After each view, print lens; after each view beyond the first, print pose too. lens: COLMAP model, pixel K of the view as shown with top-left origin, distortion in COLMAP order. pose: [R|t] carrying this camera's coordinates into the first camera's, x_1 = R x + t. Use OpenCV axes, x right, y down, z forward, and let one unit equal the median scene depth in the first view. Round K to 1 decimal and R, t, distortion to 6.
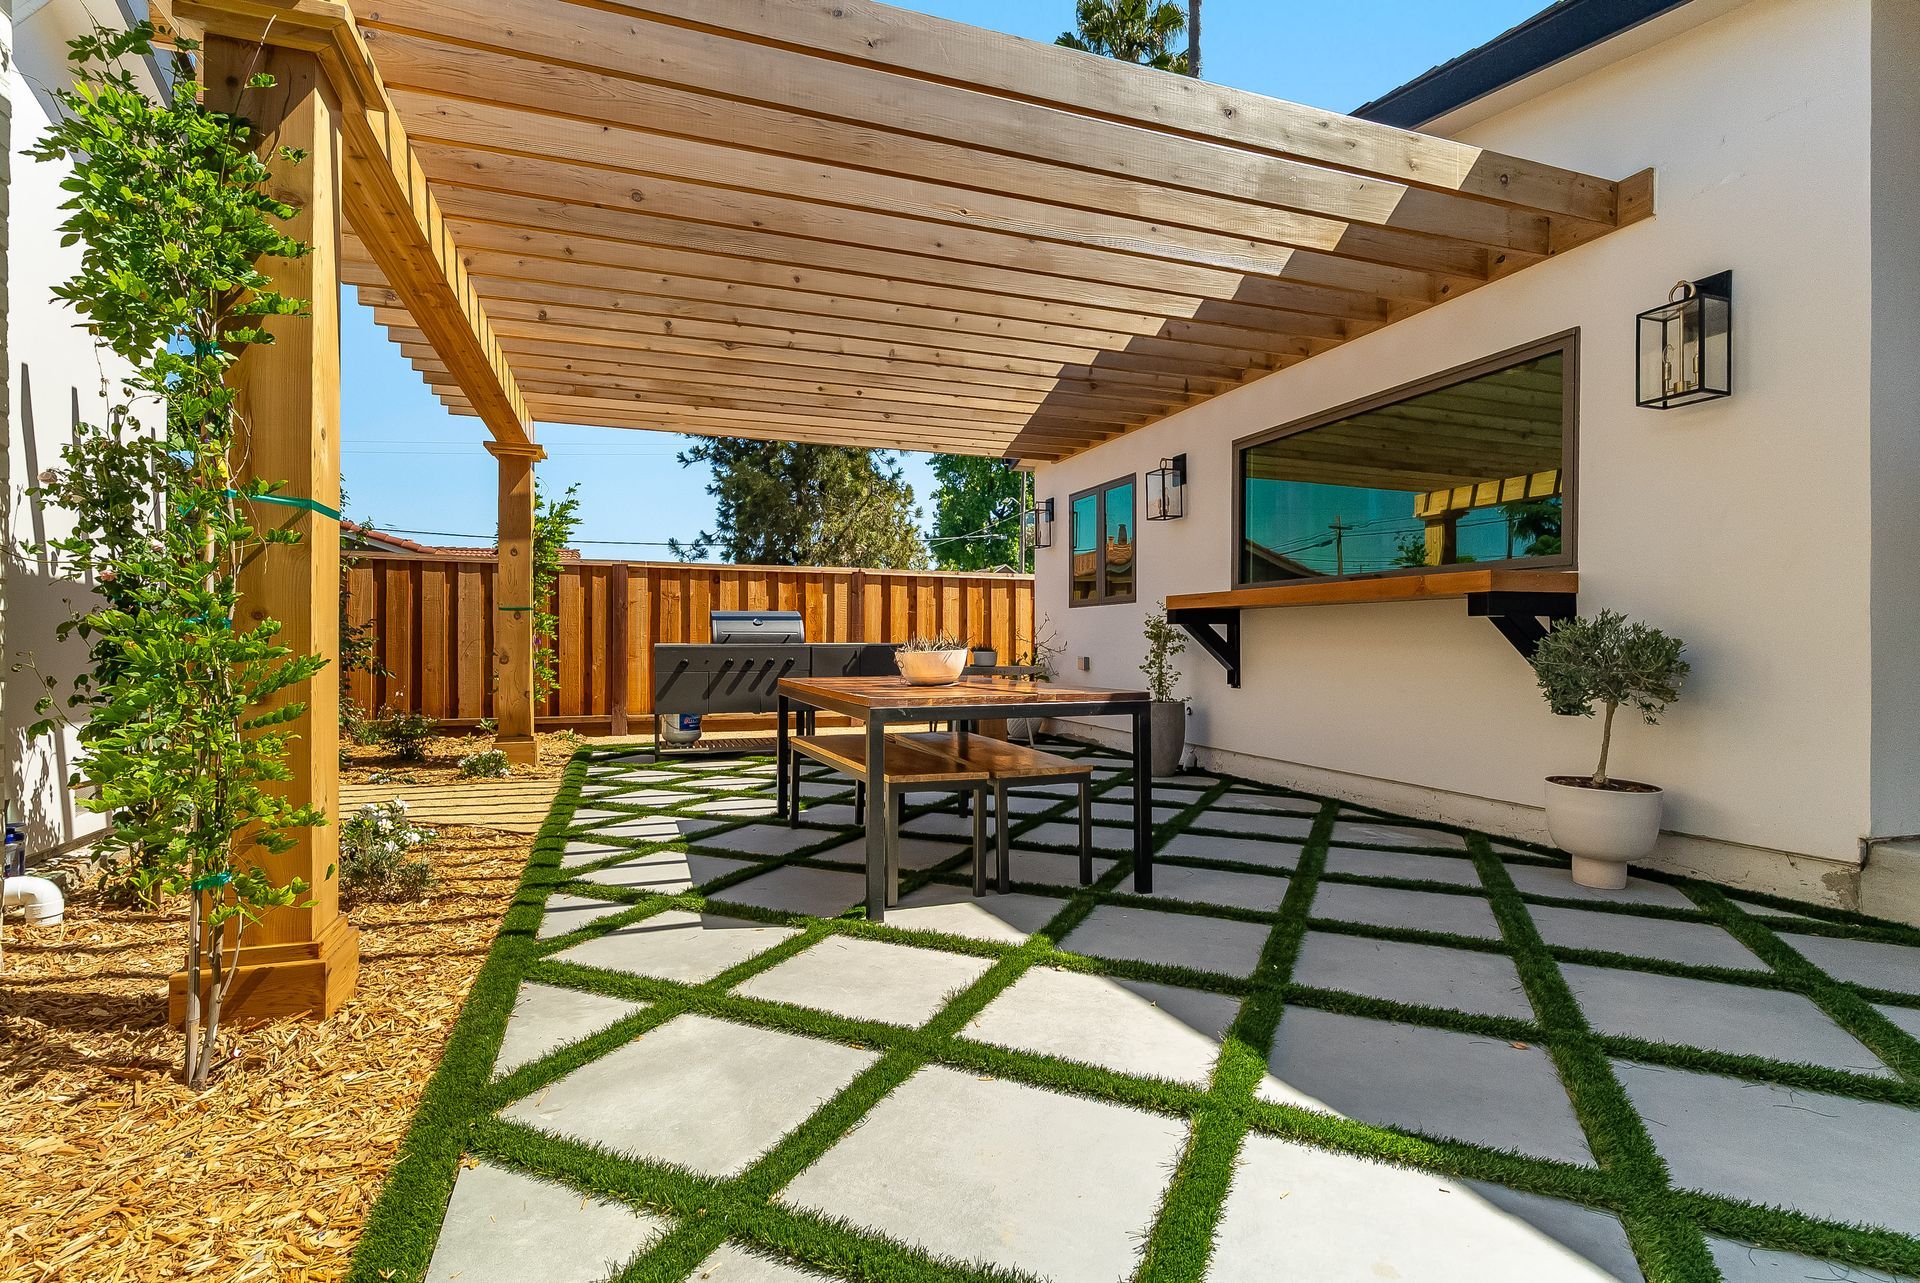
lens RADIAL K [[911.4, 0, 965.0], [0, 911.4, 635.1], [0, 0, 1]] dist [0.000304, -0.000959]
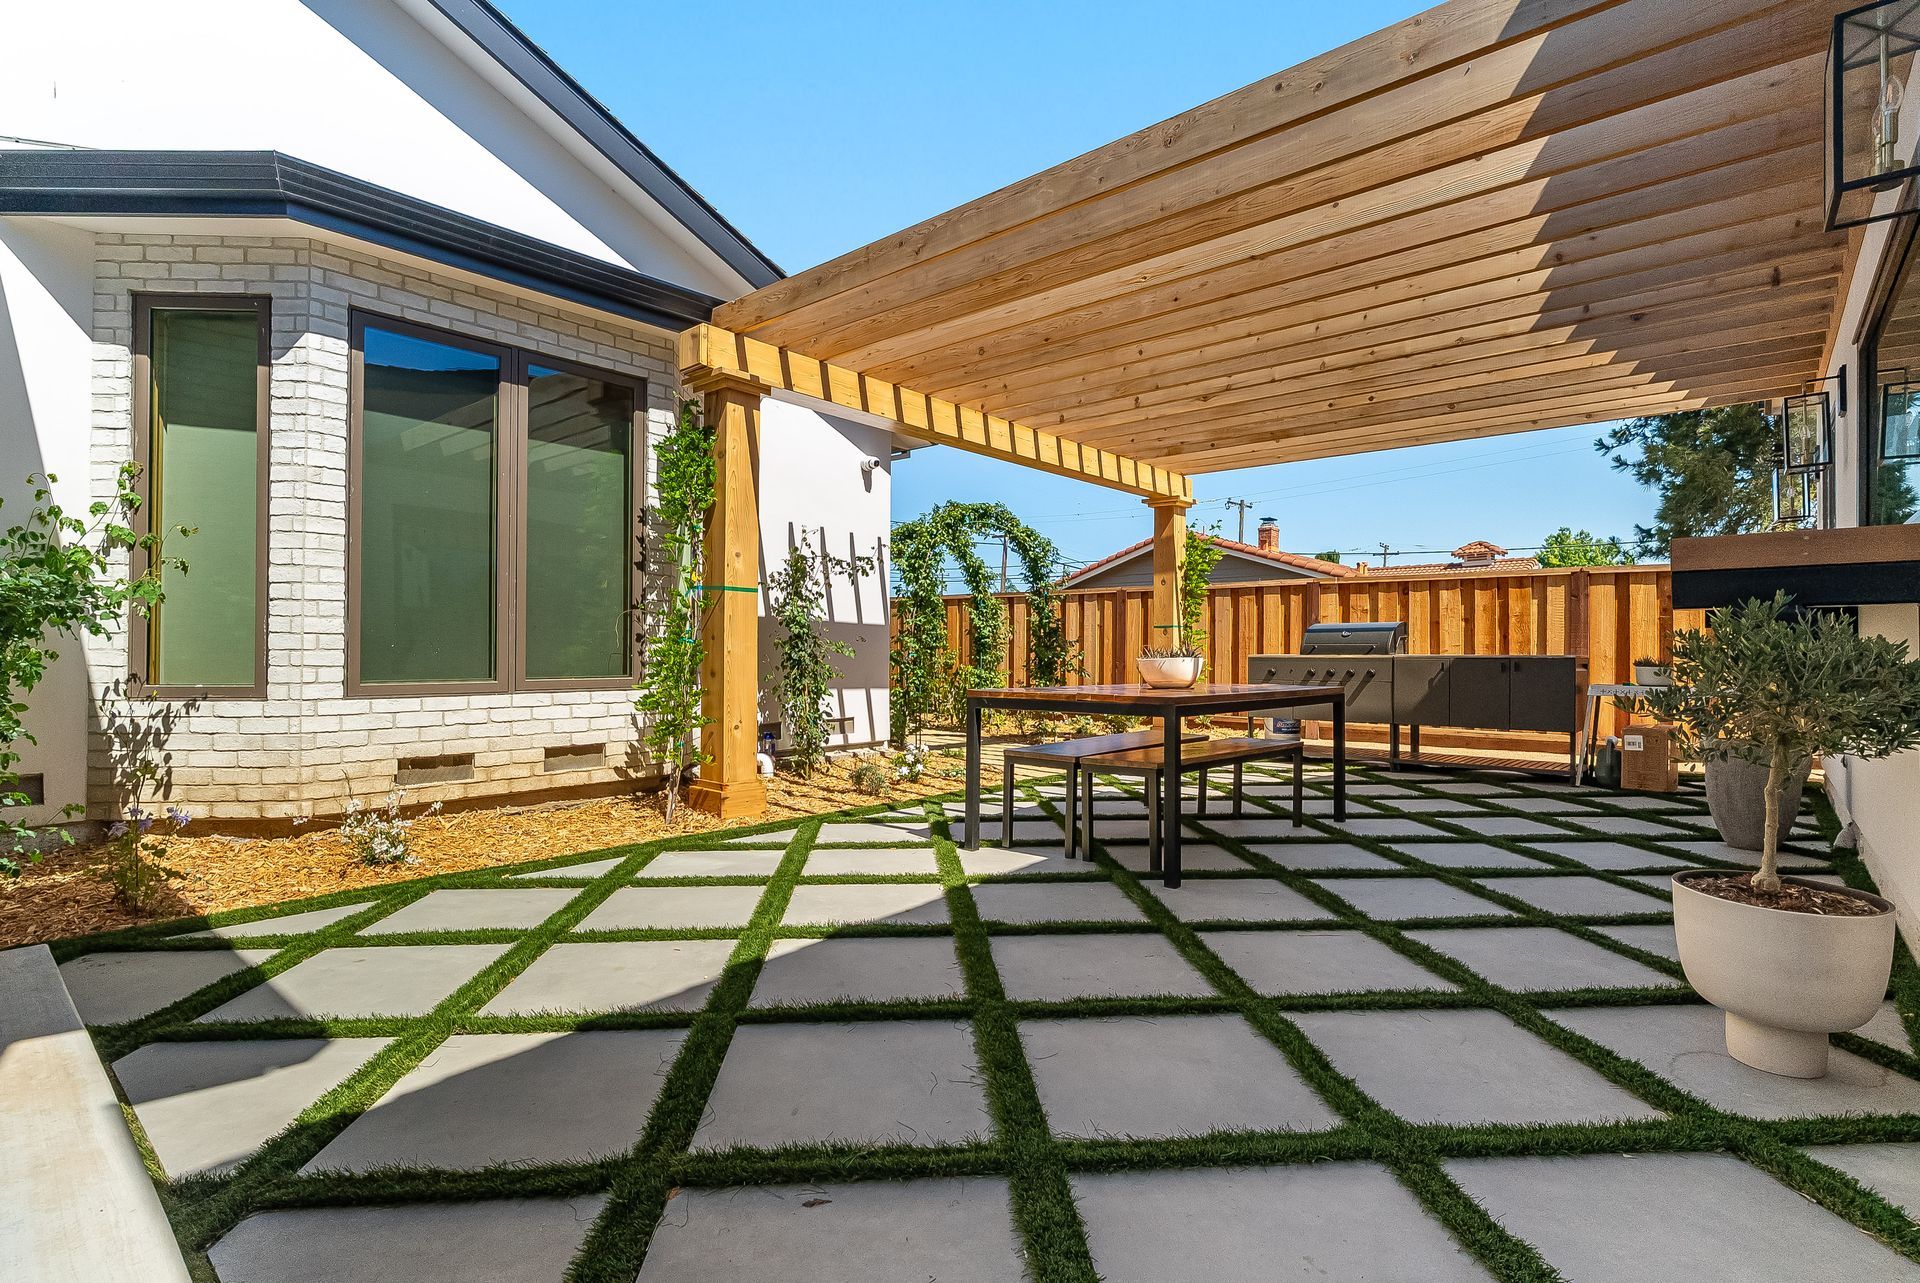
lens RADIAL K [[911.4, 0, 965.0], [0, 911.4, 635.1], [0, 0, 1]] dist [0.000304, -0.000959]
pose [[0.488710, -0.014748, -0.872322, 0.529729], [0.001221, 0.999868, -0.016220, 0.003819], [0.872445, 0.006862, 0.488663, 0.143011]]
